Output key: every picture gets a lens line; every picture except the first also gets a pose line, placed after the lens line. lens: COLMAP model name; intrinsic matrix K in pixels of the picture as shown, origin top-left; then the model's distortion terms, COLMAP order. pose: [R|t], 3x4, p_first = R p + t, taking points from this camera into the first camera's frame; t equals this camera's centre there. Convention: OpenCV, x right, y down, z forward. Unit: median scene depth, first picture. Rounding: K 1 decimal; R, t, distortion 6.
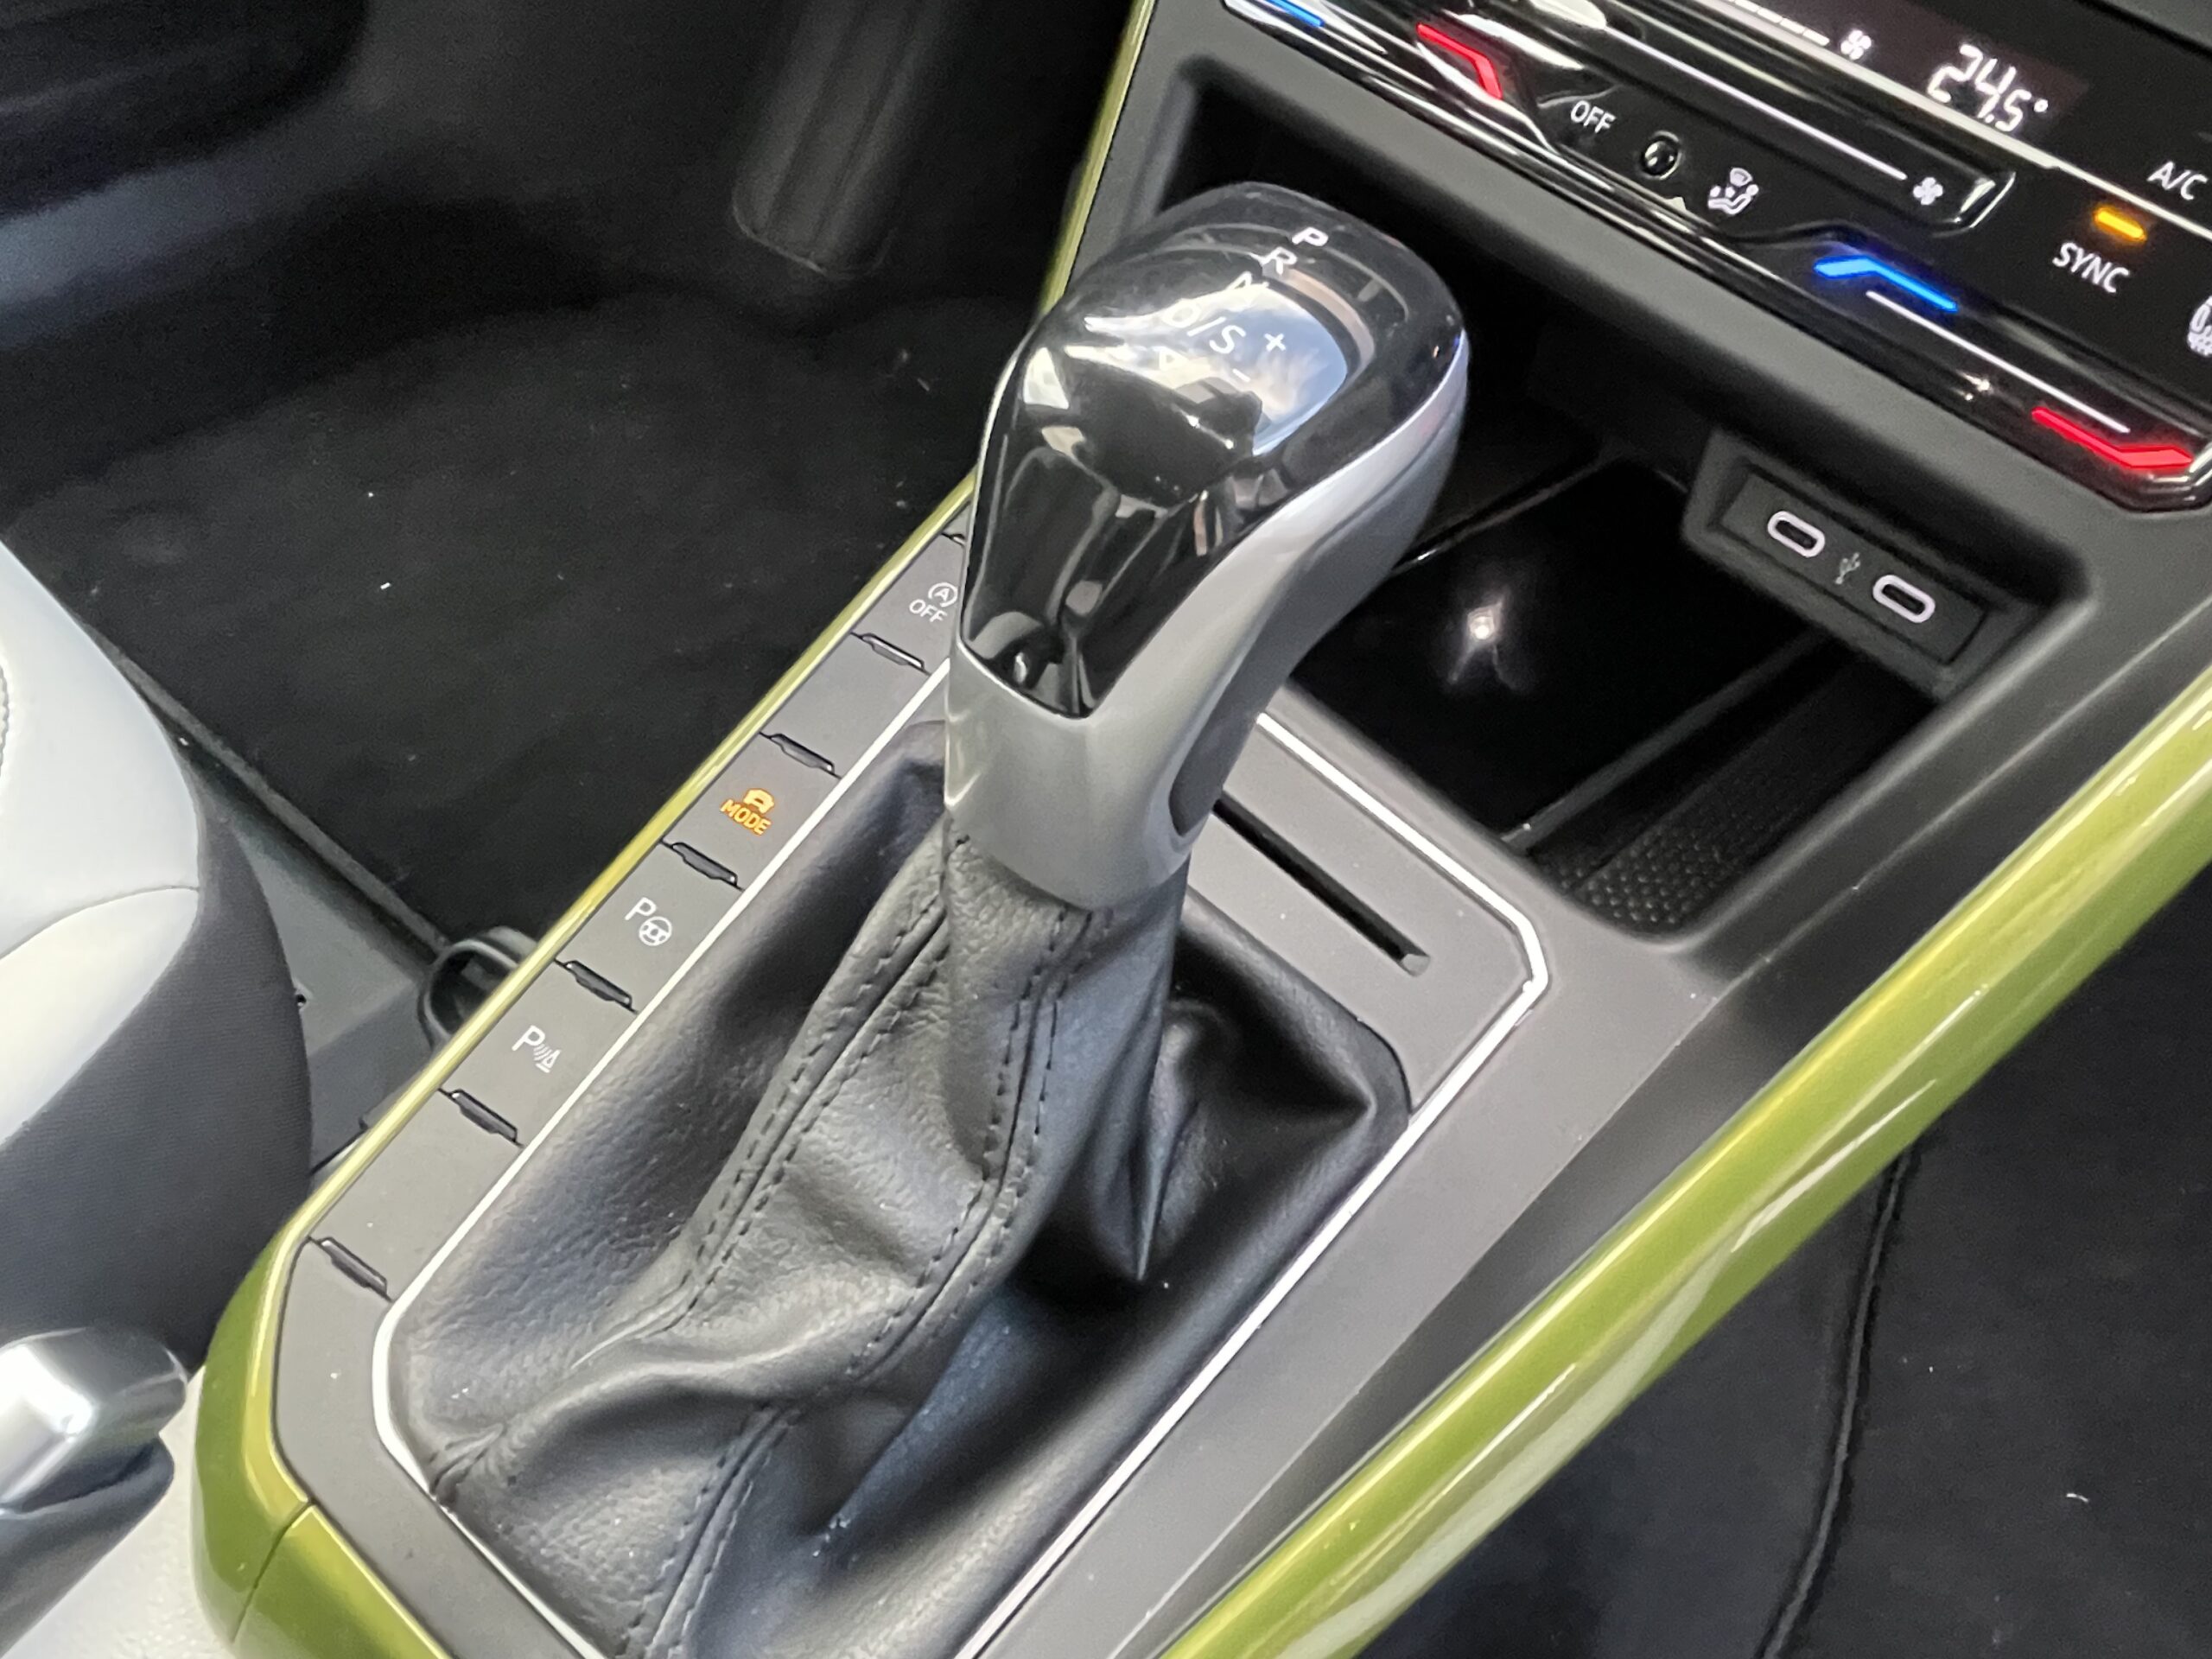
lens RADIAL K [[1663.0, 0, 1106.0], [0, 1663.0, 829.5], [0, 0, 1]] dist [-0.010639, -0.004475]
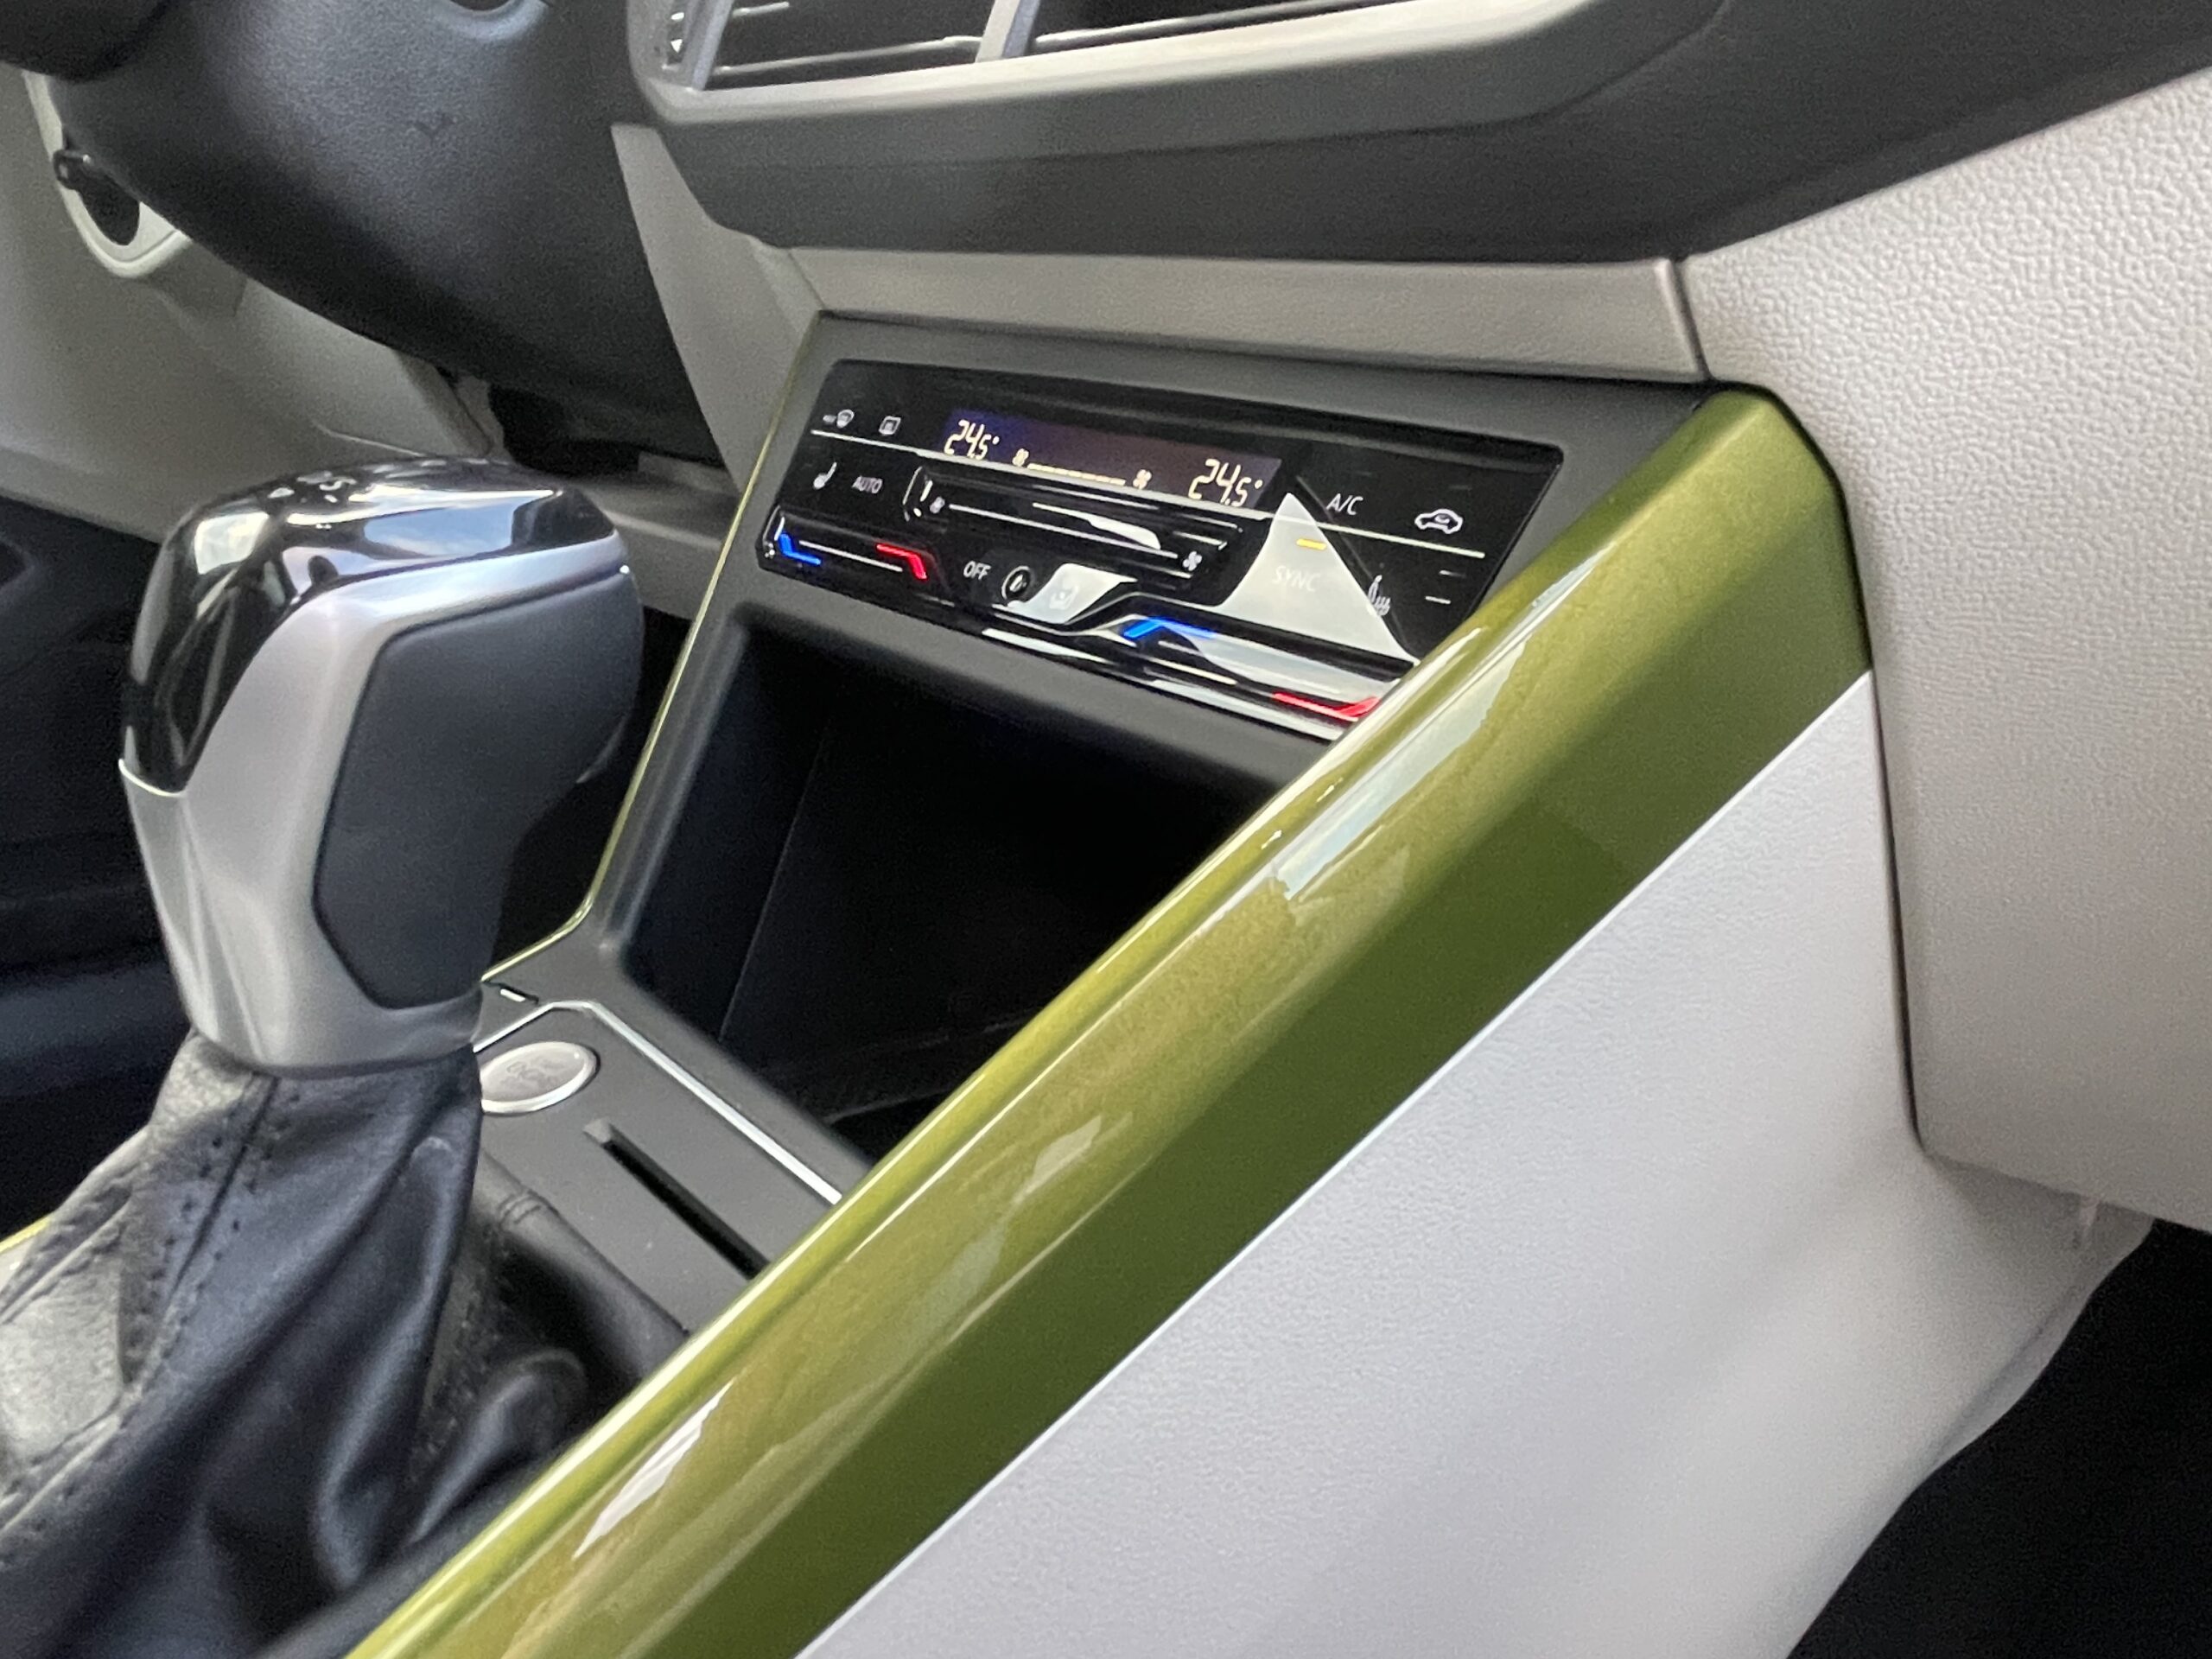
lens RADIAL K [[1652.6, 0, 1106.0], [0, 1652.6, 829.5], [0, 0, 1]] dist [0.001824, 0.000985]
pose [[0.996601, -0.033618, -0.075208, 0.531881], [-0.011151, 0.849489, -0.527488, 0.413887], [0.081621, 0.526534, 0.846227, 0.096921]]
